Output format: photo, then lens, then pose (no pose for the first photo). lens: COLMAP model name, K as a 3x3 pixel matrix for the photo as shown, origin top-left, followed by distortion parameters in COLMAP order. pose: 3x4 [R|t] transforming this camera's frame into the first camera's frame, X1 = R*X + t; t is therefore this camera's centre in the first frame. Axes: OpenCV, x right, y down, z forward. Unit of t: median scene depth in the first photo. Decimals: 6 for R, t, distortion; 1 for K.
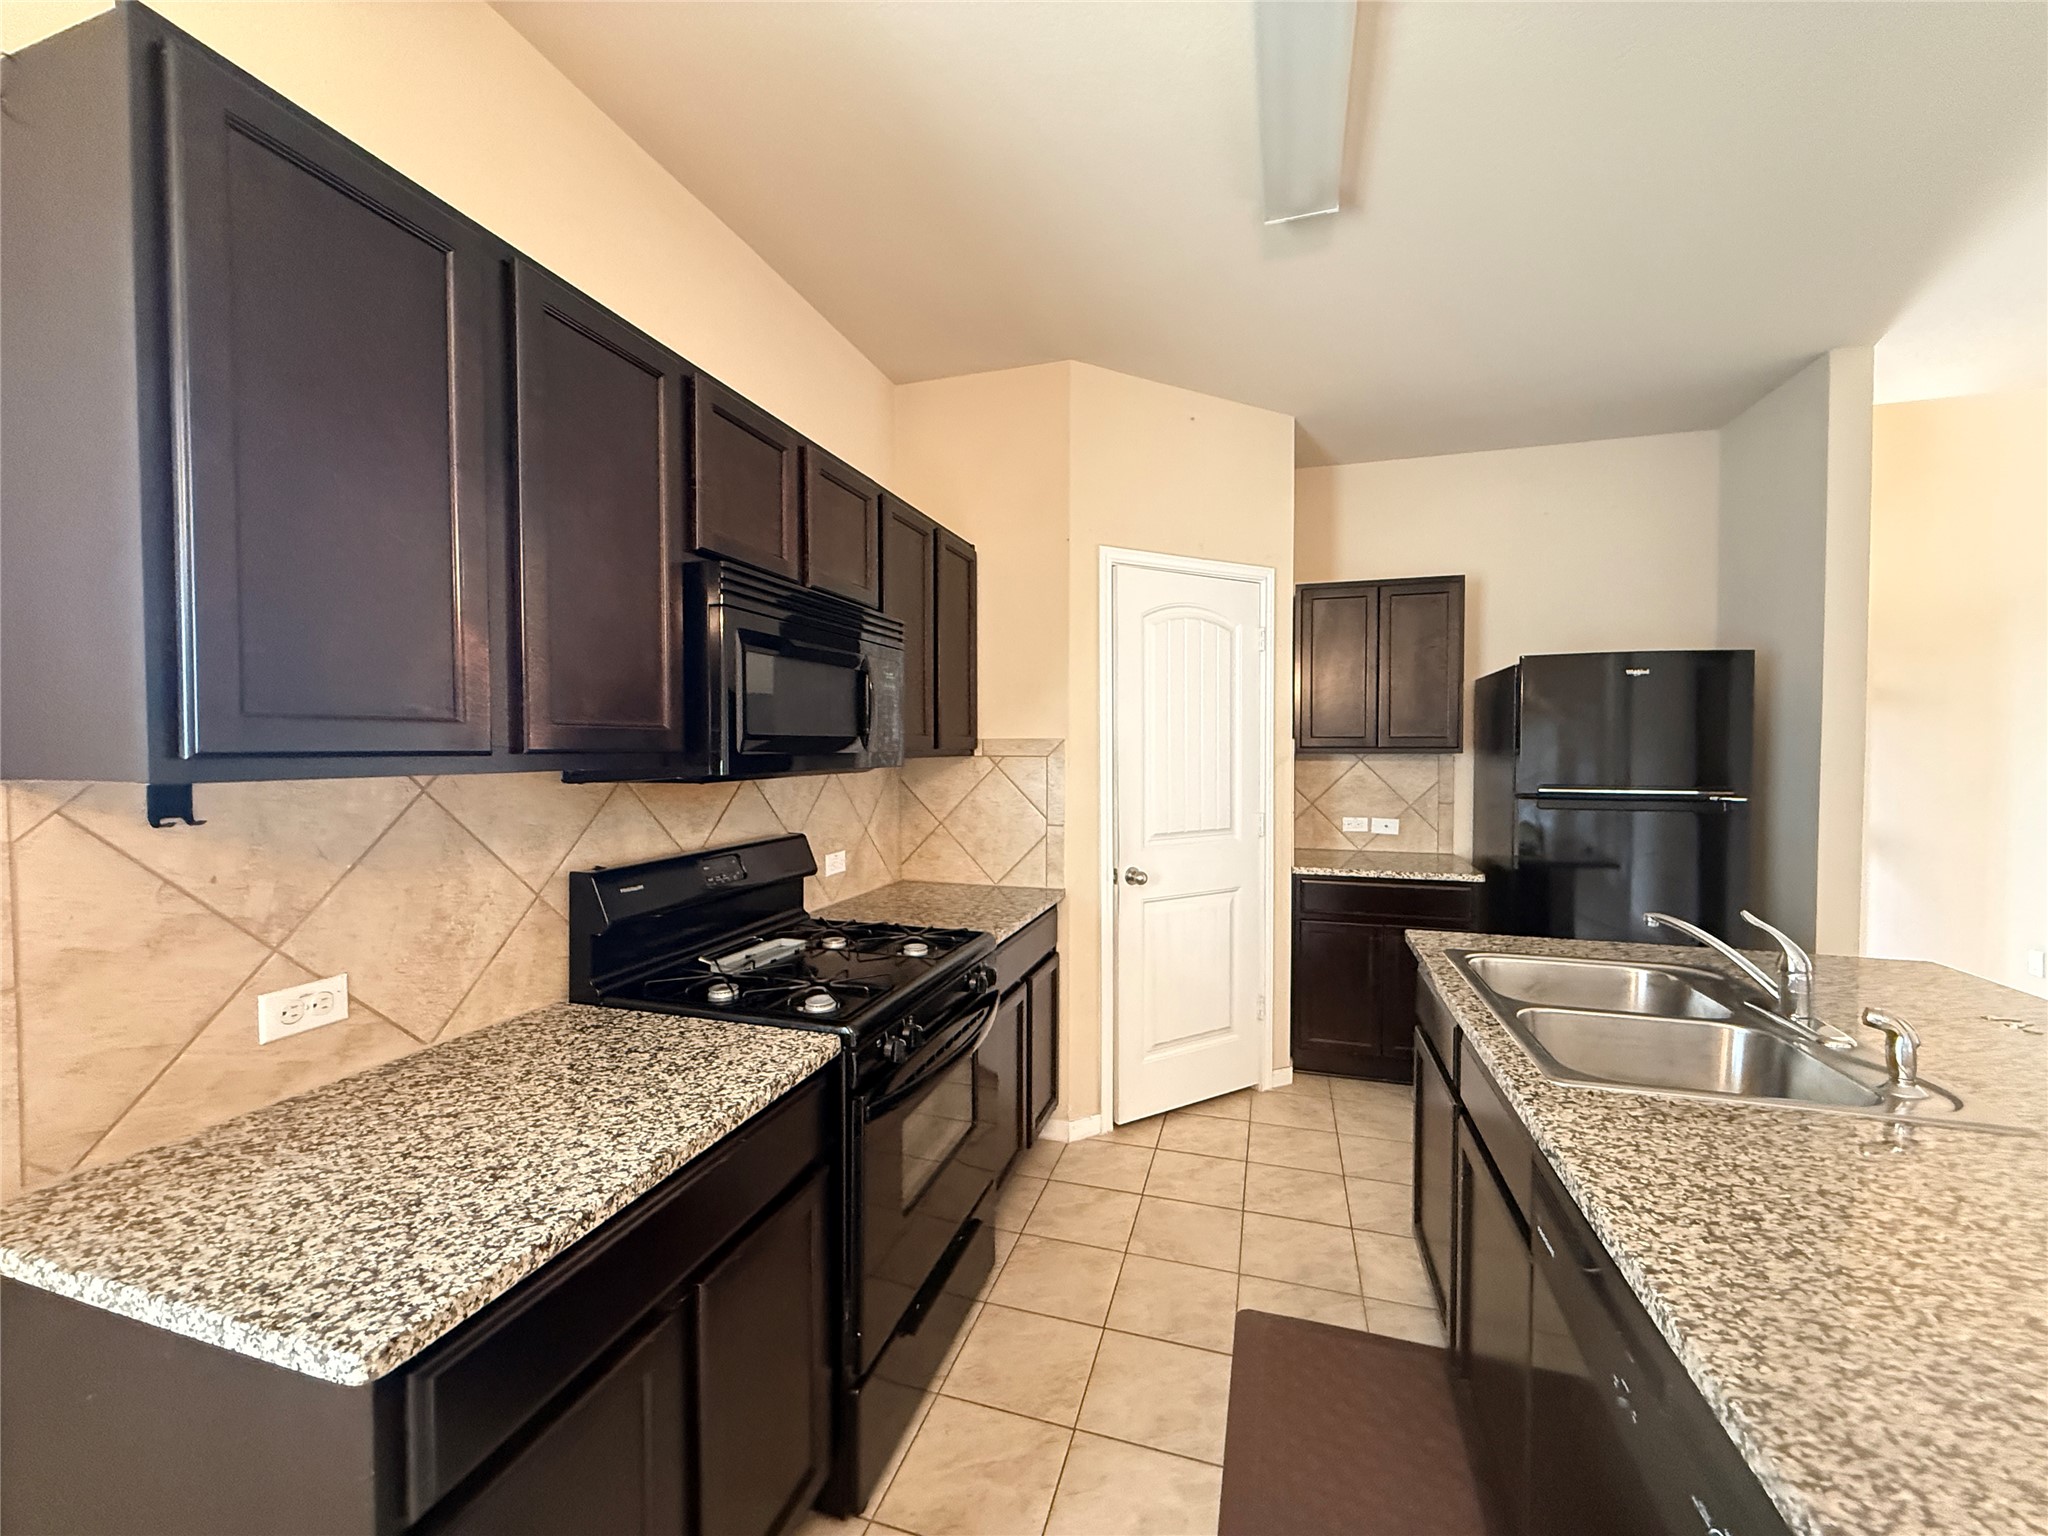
lens RADIAL K [[814.6, 0, 1016.8], [0, 814.6, 772.8], [0, 0, 1]] dist [-0.000241, -0.000002]
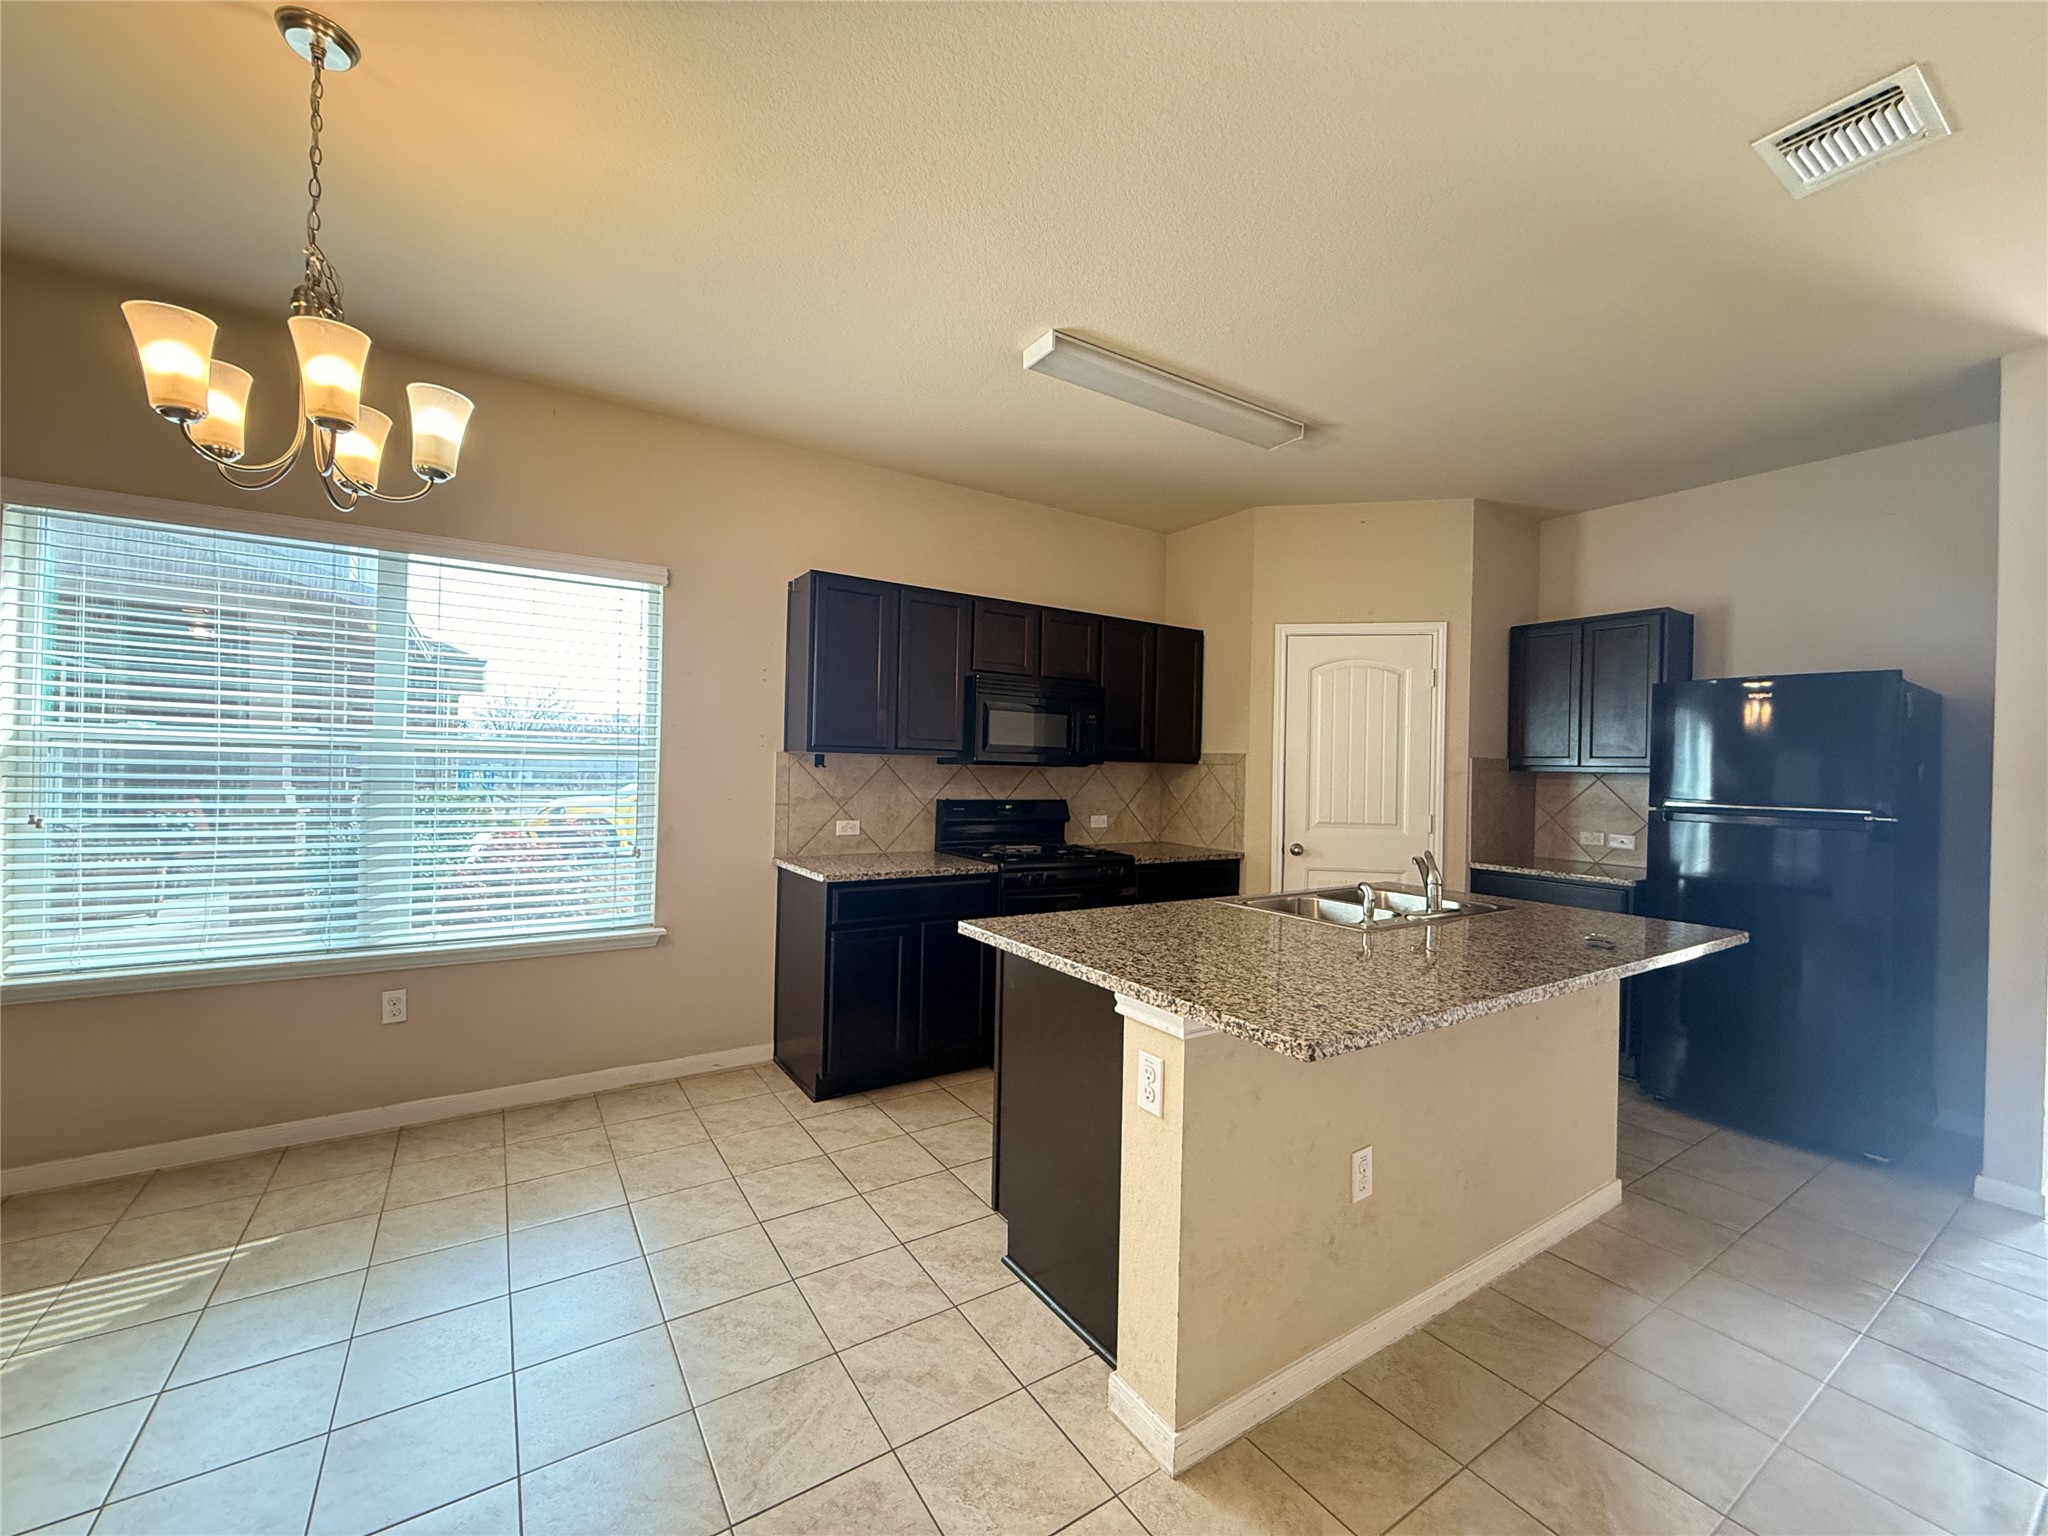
lens RADIAL K [[814.6, 0, 1016.8], [0, 814.6, 772.8], [0, 0, 1]] dist [-0.000241, -0.000002]
pose [[0.770848, 0.024341, -0.636554, 0.690055], [-0.046179, 0.998776, -0.017729, 0.040525], [0.635343, 0.043061, 0.771028, -0.436876]]
